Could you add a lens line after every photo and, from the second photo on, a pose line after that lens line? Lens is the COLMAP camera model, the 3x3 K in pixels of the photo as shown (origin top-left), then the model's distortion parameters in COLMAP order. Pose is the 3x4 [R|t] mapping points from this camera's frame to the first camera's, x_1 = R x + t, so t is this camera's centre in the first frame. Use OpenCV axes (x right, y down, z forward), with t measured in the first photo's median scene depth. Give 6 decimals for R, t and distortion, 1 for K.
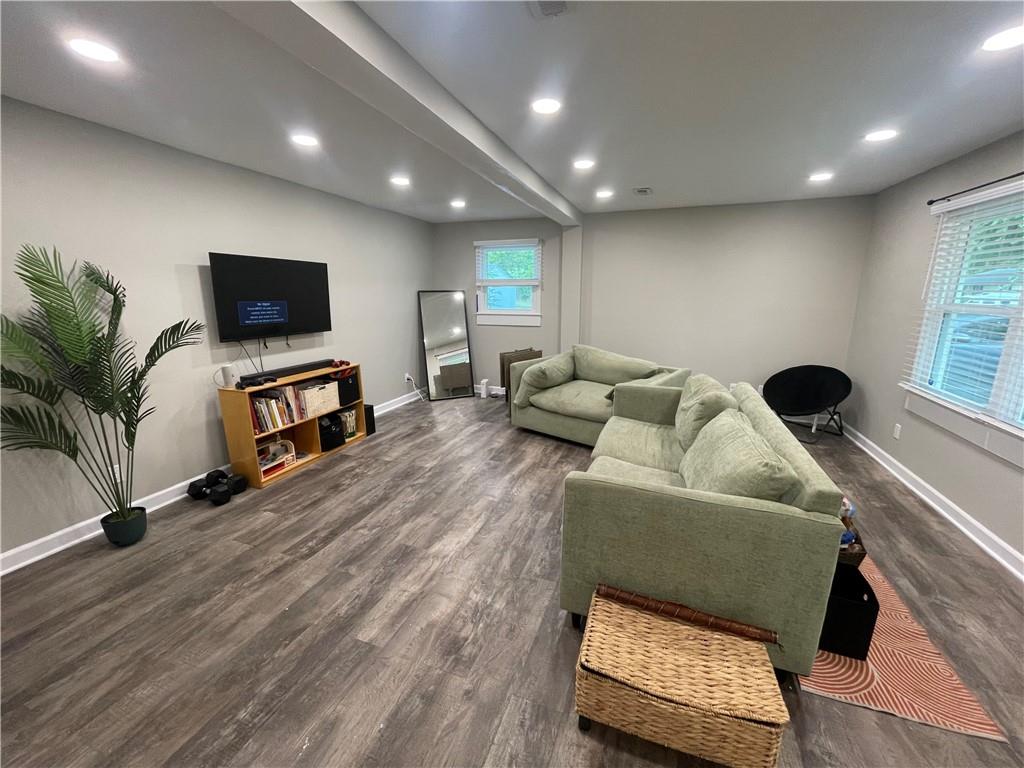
lens RADIAL K [[414.0, 0, 517.4], [0, 414.0, 385.5], [0, 0, 1]] dist [-0.008962, 0.000504]
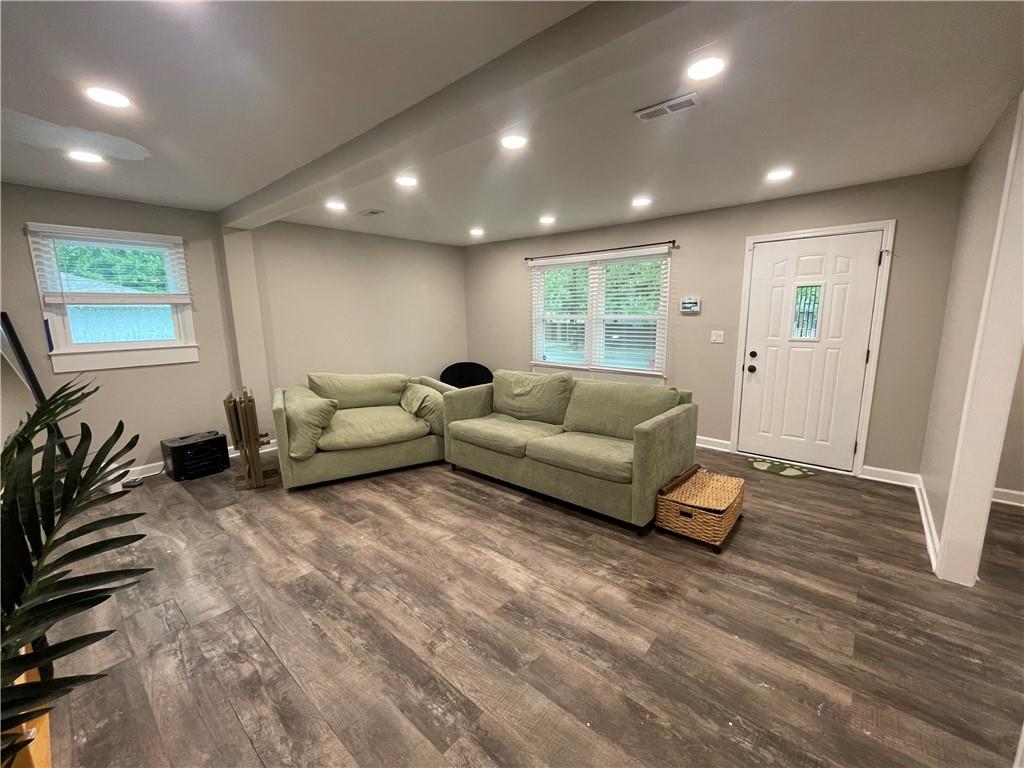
lens RADIAL K [[414.0, 0, 511.9], [0, 414.0, 387.4], [0, 0, 1]] dist [-0.008962, 0.000504]
pose [[0.354145, -0.168137, 0.919952, -0.748806], [0.223053, 0.970502, 0.091510, -0.084358], [-0.908201, 0.172790, 0.381202, 0.472726]]
